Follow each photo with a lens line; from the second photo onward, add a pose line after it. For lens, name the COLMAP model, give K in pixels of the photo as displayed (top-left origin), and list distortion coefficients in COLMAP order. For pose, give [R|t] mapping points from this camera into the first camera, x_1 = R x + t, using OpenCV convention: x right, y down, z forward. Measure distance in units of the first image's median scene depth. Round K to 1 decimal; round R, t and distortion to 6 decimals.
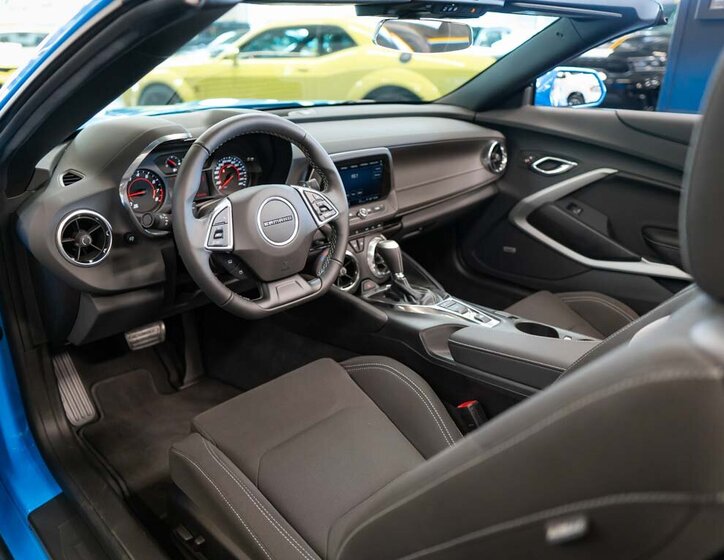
lens RADIAL K [[562.3, 0, 334.7], [0, 562.3, 279.7], [0, 0, 1]] dist [0.002142, 0.002938]
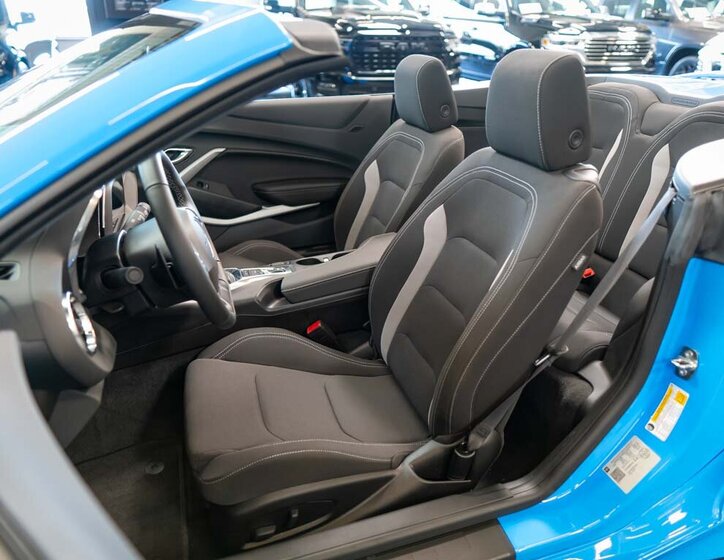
lens RADIAL K [[570.9, 0, 349.7], [0, 570.9, 281.1], [0, 0, 1]] dist [-0.001695, -0.000178]
pose [[0.449681, -0.369556, 0.813151, -0.524597], [0.343806, 0.911862, 0.224289, -0.104677], [-0.824369, 0.178707, 0.537103, 0.101115]]
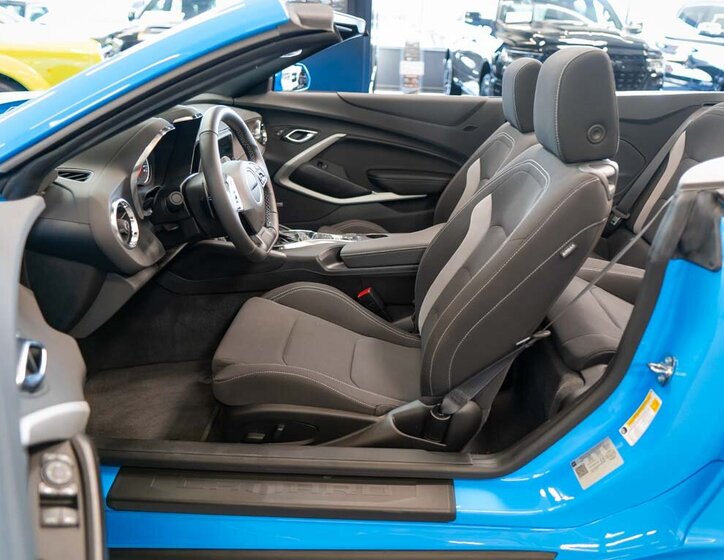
lens RADIAL K [[570.9, 0, 349.7], [0, 570.9, 281.1], [0, 0, 1]] dist [-0.001695, -0.000178]
pose [[0.730663, -0.248495, 0.635910, -0.489658], [0.229455, 0.966611, 0.114079, 0.005323], [-0.643026, 0.062559, 0.763285, -0.097985]]
